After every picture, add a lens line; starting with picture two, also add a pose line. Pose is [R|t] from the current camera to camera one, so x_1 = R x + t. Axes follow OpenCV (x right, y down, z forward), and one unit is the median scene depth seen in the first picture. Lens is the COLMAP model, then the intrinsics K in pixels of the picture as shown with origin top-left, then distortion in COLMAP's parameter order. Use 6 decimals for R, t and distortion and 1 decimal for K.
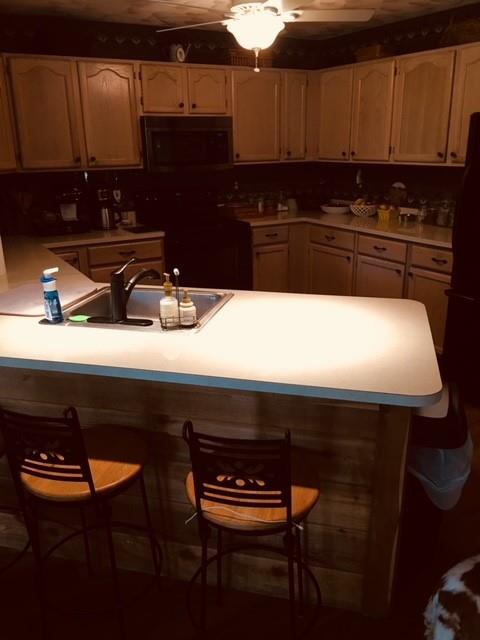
lens RADIAL K [[541.6, 0, 241.5], [0, 541.6, 319.7], [0, 0, 1]] dist [0.031625, -0.032193]
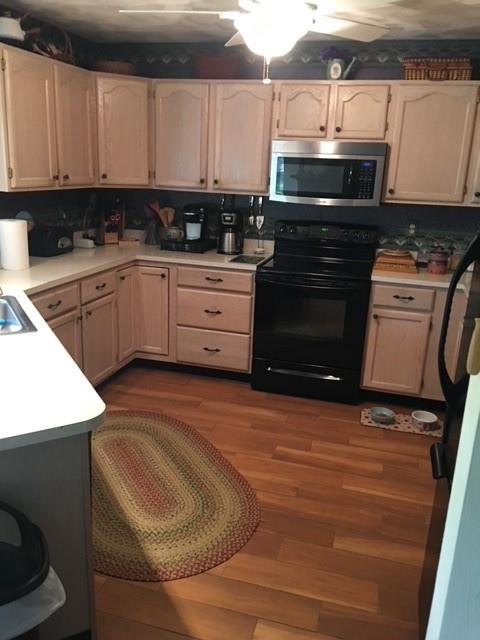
lens RADIAL K [[541.6, 0, 240.1], [0, 541.6, 320.8], [0, 0, 1]] dist [0.031625, -0.032193]
pose [[0.696637, 0.242827, -0.675079, 0.459357], [-0.275074, 0.959469, 0.061265, -0.119035], [0.662594, 0.143017, 0.735197, 0.324433]]
